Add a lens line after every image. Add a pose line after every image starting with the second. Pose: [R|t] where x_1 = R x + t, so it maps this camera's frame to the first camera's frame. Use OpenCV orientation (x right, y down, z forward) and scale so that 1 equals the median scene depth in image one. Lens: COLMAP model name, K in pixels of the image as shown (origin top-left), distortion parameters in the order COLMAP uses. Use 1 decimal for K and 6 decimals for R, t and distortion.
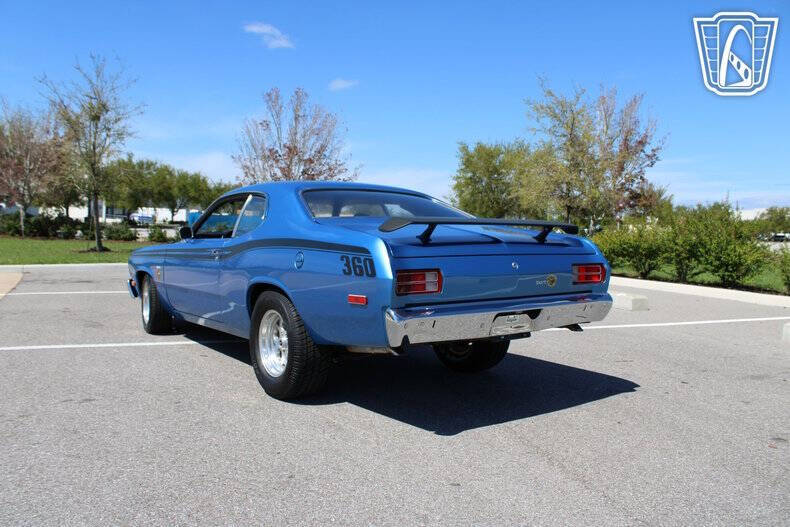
lens RADIAL K [[665.1, 0, 391.6], [0, 665.1, 258.0], [0, 0, 1]] dist [-0.164595, 0.140781]
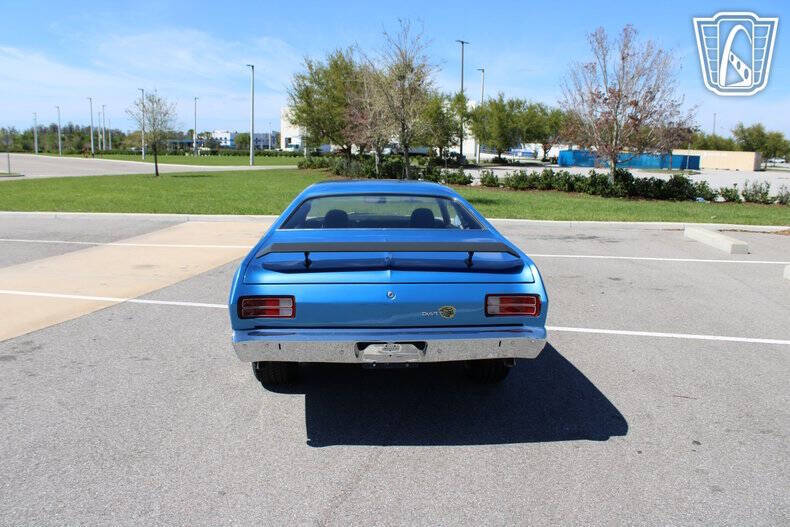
lens RADIAL K [[665.1, 0, 391.6], [0, 665.1, 258.0], [0, 0, 1]] dist [-0.164595, 0.140781]
pose [[0.837471, 0.072140, -0.541699, 0.149726], [-0.017659, 0.994303, 0.105114, -0.030721], [0.546196, -0.078464, 0.833974, 0.038555]]
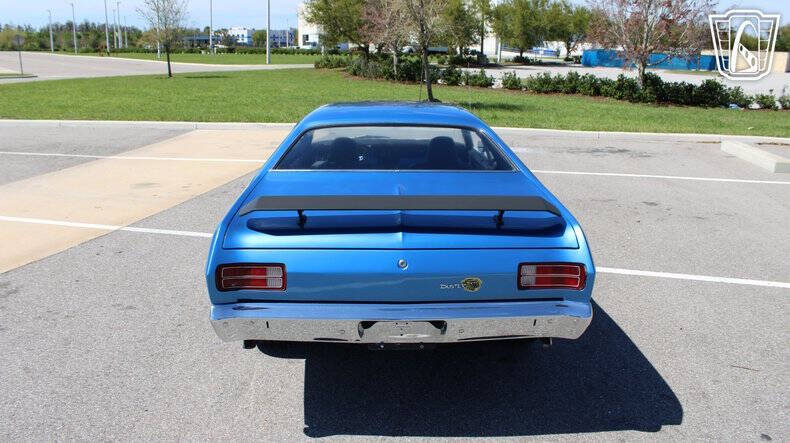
lens RADIAL K [[665.3, 0, 391.5], [0, 665.3, 217.8], [0, 0, 1]] dist [-0.162409, 0.138832]
pose [[0.821485, 0.128229, -0.555625, 0.128218], [-0.019829, 0.980223, 0.196903, -0.042037], [0.569885, -0.150735, 0.807781, 0.073920]]
